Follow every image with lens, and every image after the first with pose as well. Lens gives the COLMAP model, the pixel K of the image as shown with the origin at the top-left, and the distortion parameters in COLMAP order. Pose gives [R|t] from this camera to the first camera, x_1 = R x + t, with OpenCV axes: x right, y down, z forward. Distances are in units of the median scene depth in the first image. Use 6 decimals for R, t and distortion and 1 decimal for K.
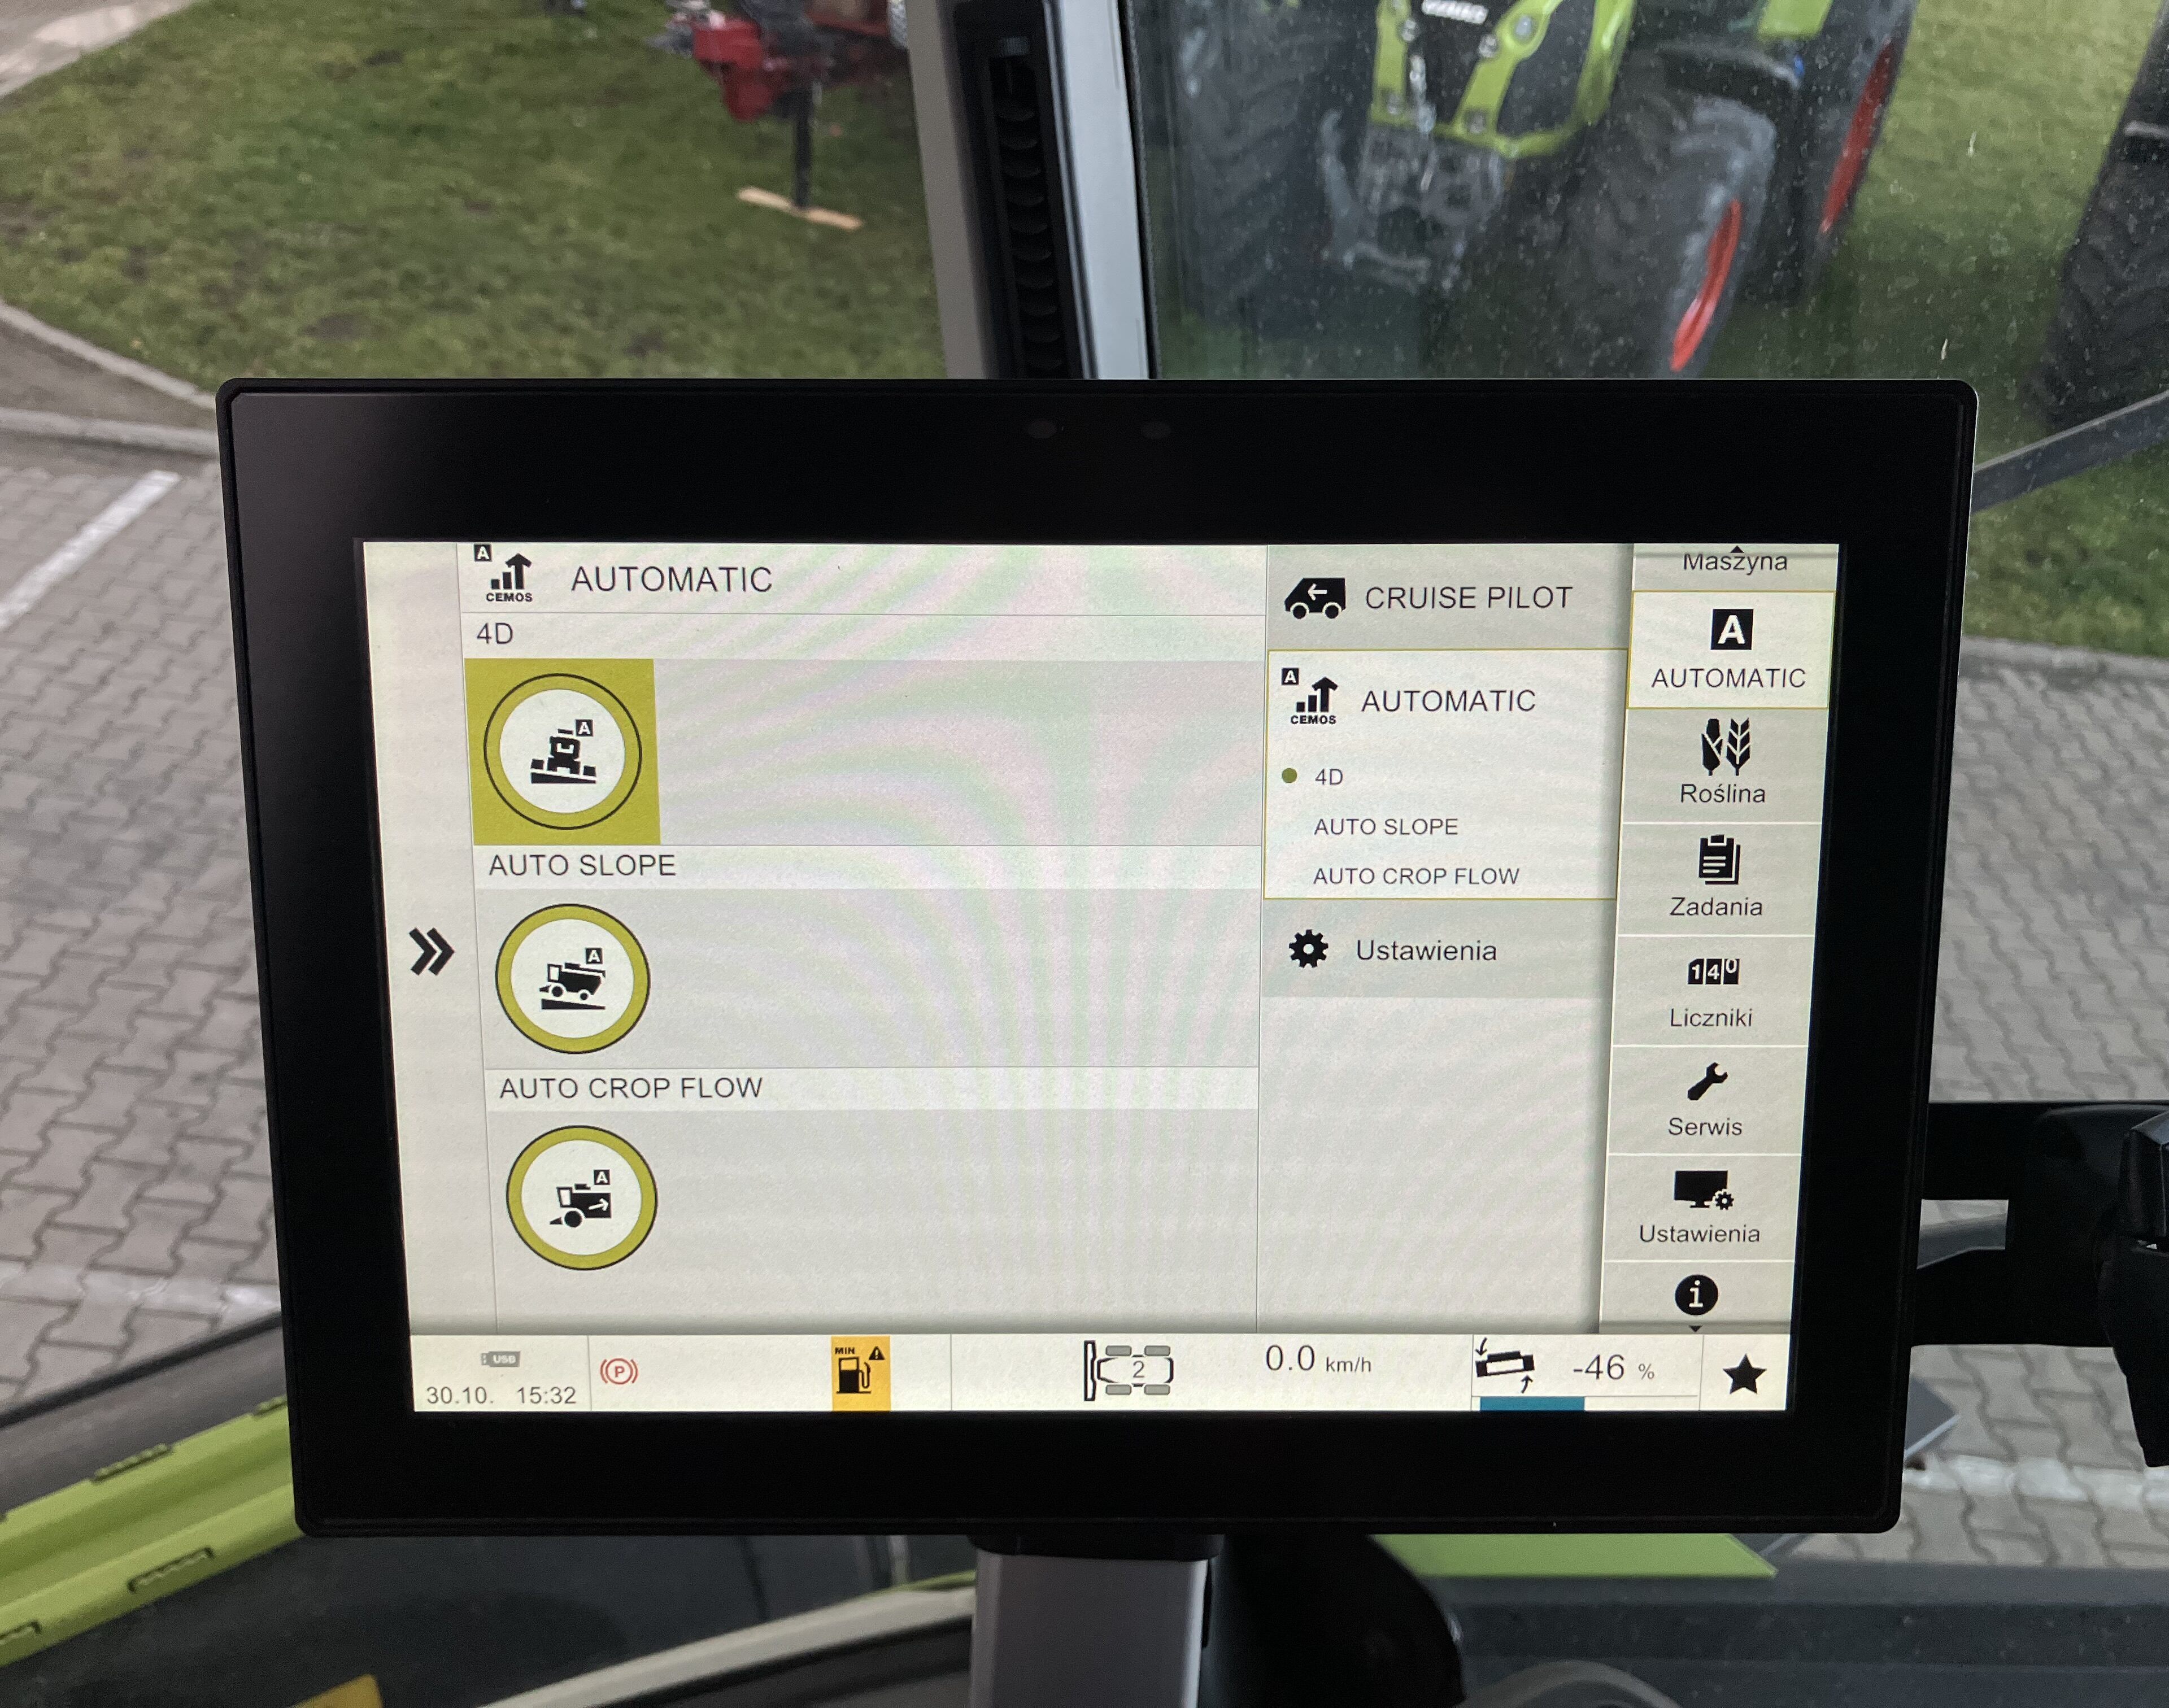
lens RADIAL K [[1849.2, 0, 1084.0], [0, 1849.2, 862.3], [0, 0, 1]] dist [0.067759, -0.075996]
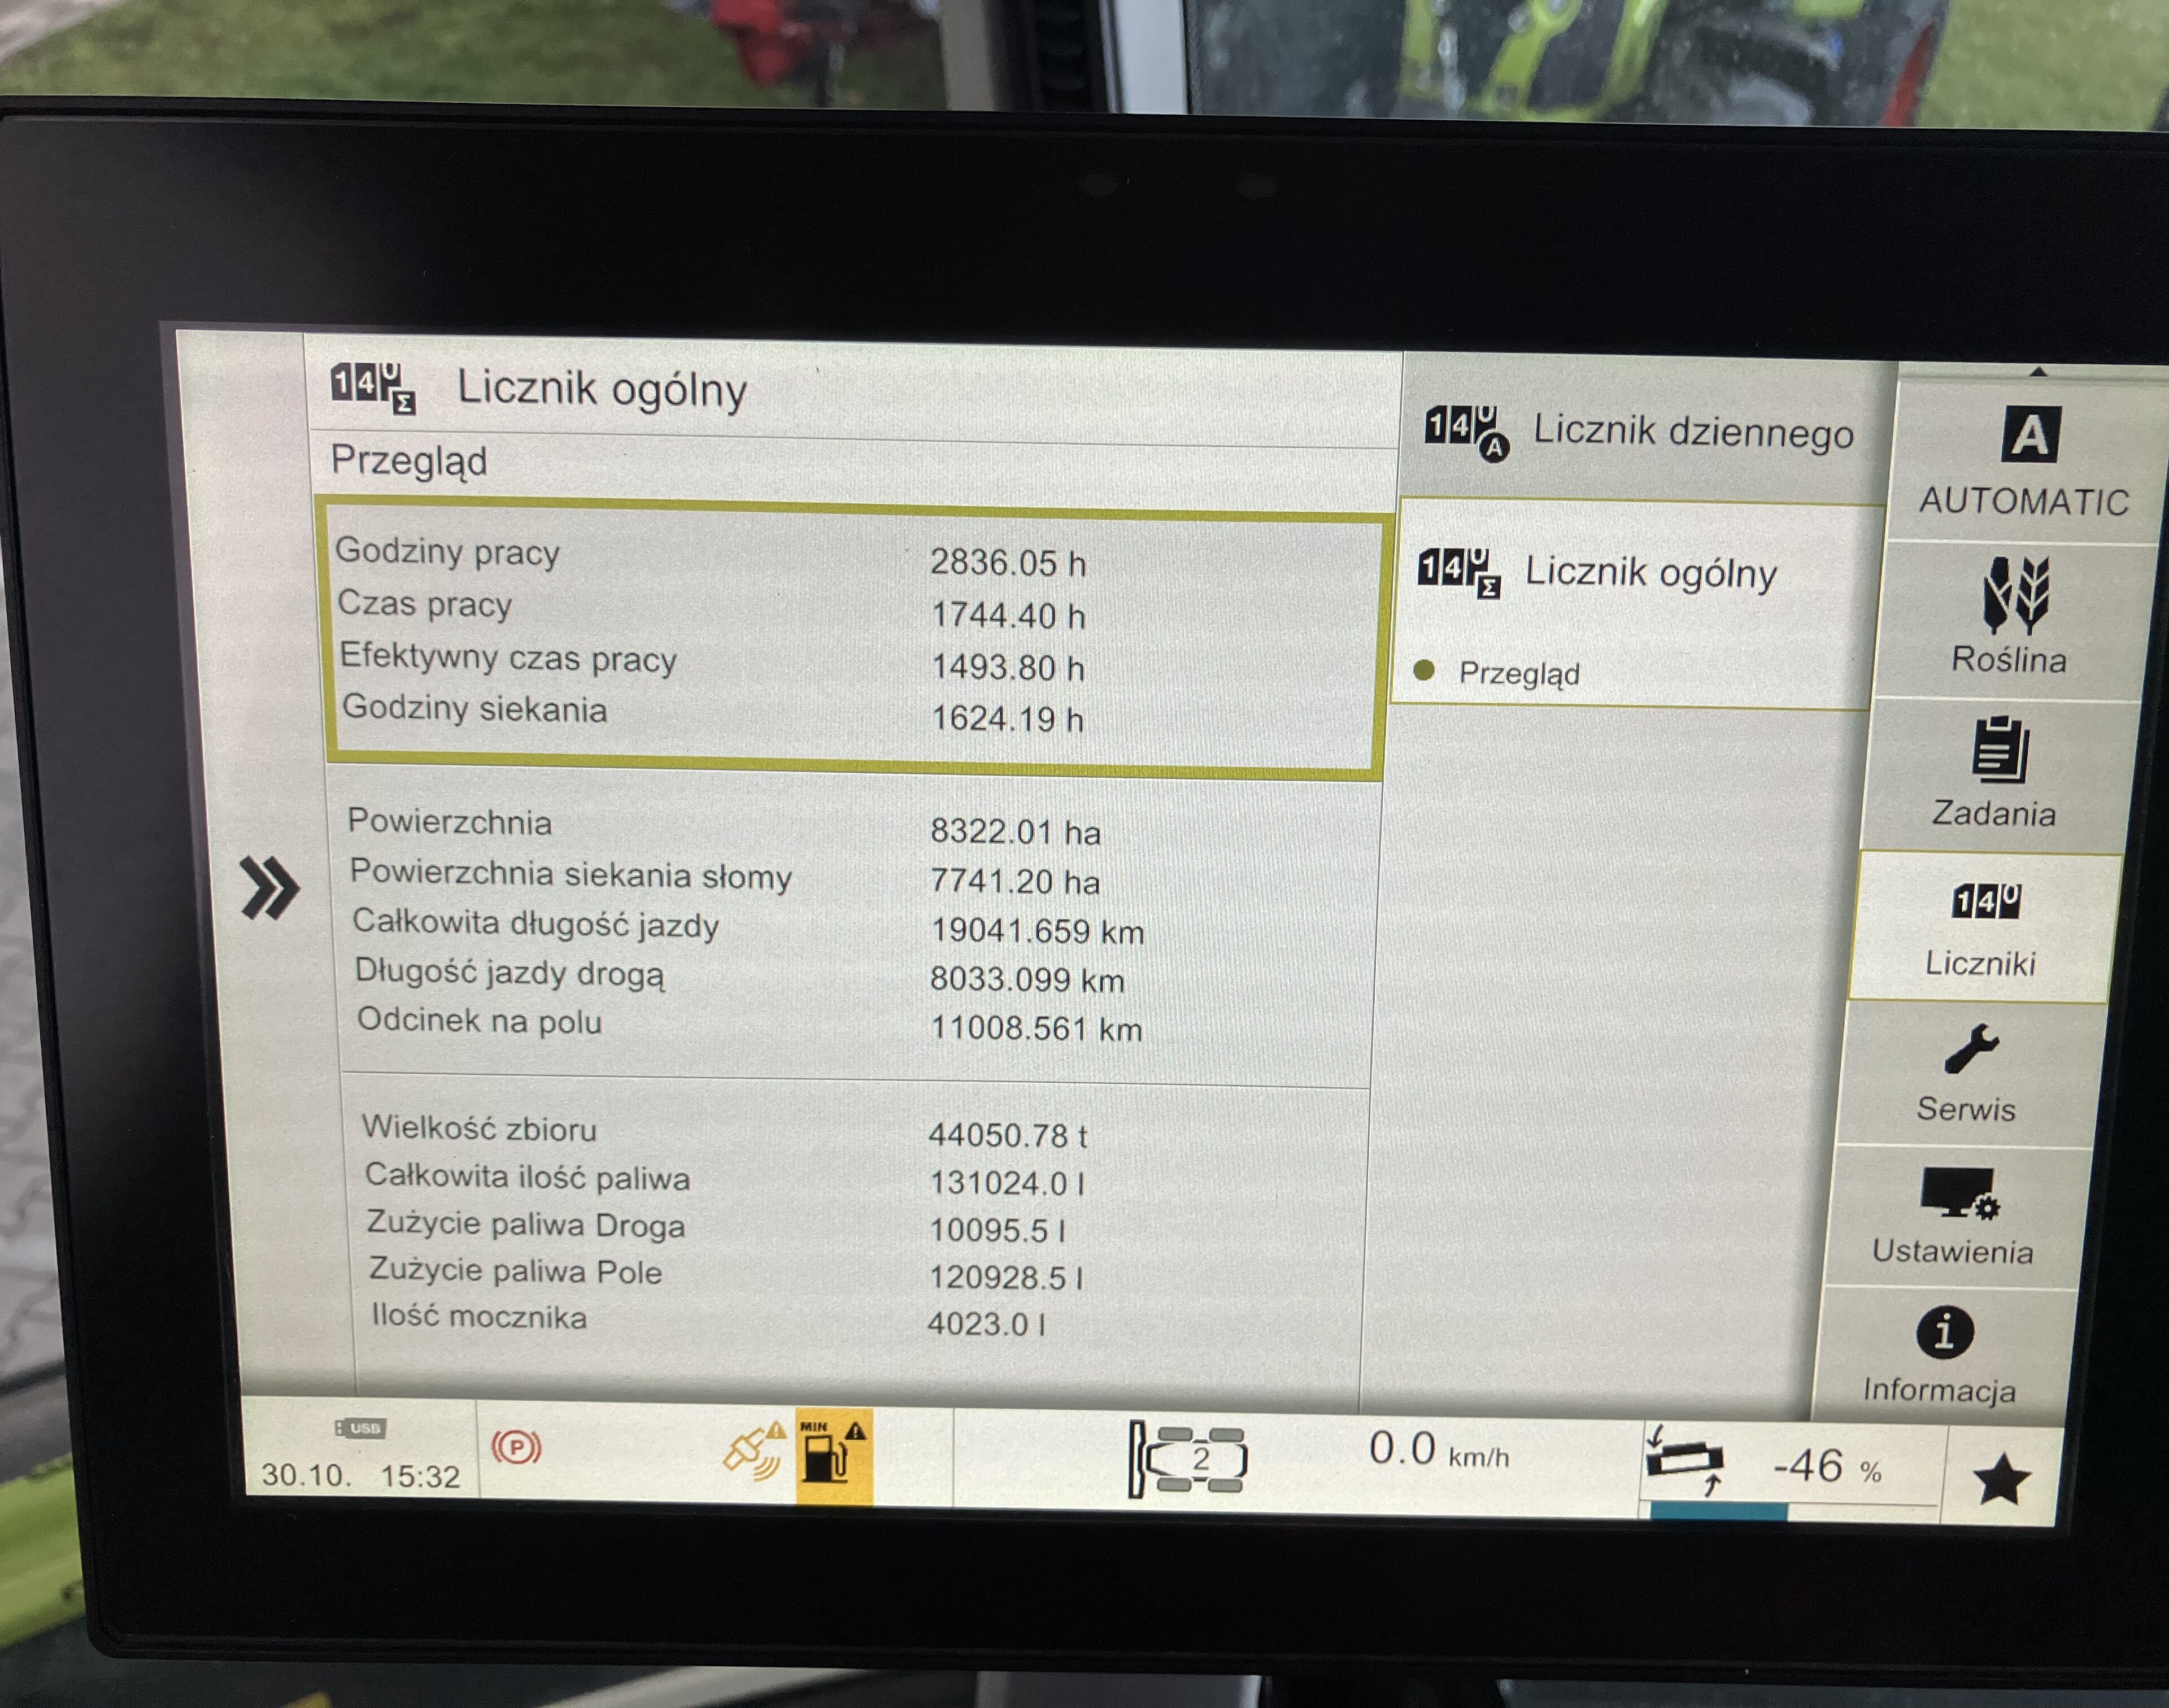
lens RADIAL K [[1849.2, 0, 1084.0], [0, 1849.2, 849.3], [0, 0, 1]] dist [0.067759, -0.075996]
pose [[0.999849, 0.016889, -0.004026, -0.019313], [-0.016886, 0.999857, 0.000794, 0.025051], [0.004038, -0.000725, 0.999992, 0.239892]]
